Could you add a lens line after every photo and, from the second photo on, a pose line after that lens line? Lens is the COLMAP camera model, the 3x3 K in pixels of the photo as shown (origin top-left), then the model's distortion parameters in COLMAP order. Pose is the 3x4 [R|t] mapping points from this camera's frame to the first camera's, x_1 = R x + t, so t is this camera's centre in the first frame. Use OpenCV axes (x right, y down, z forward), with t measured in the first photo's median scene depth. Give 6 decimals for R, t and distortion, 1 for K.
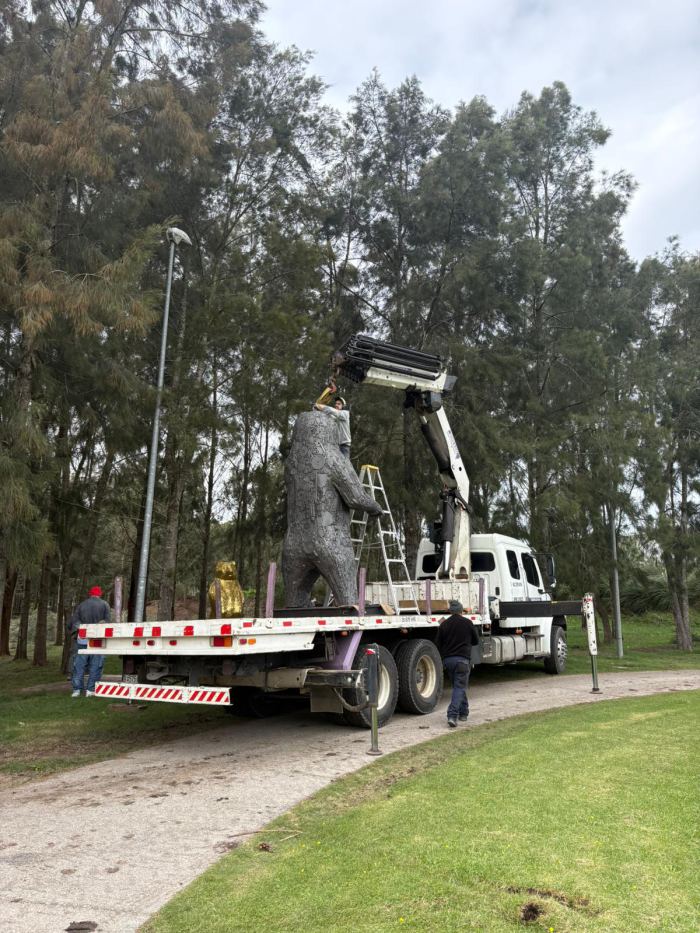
lens RADIAL K [[707.6, 0, 350.0], [0, 707.6, 466.5], [0, 0, 1]] dist [-0.000265, -0.003684]
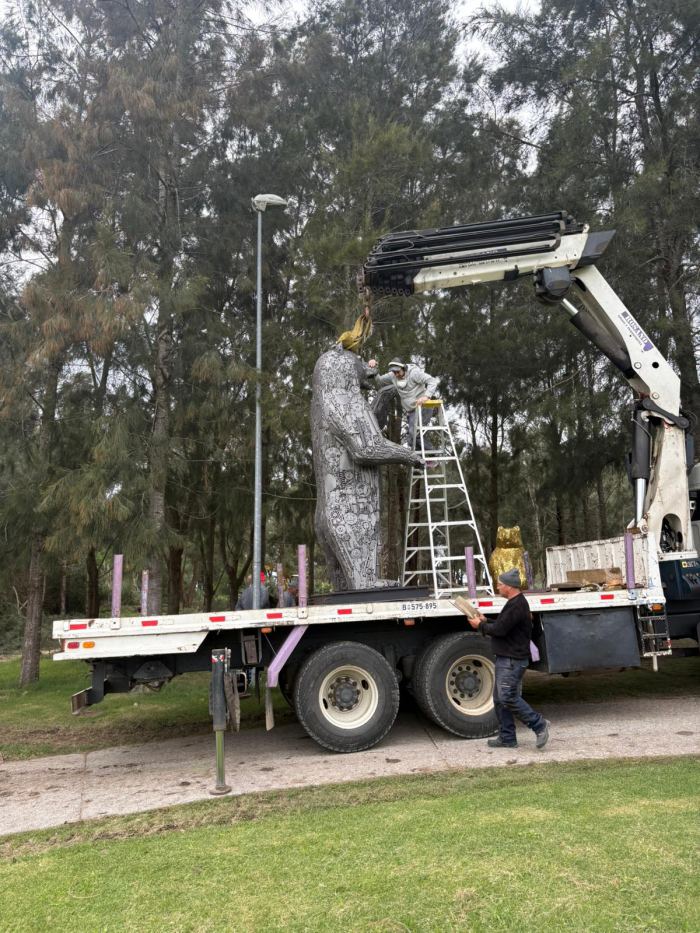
lens RADIAL K [[707.6, 0, 350.0], [0, 707.6, 466.5], [0, 0, 1]] dist [-0.000265, -0.003684]
pose [[0.701045, -0.148210, -0.697545, 0.560570], [0.186999, 0.982141, -0.020741, 0.079603], [0.688162, -0.115900, 0.716240, 0.459912]]
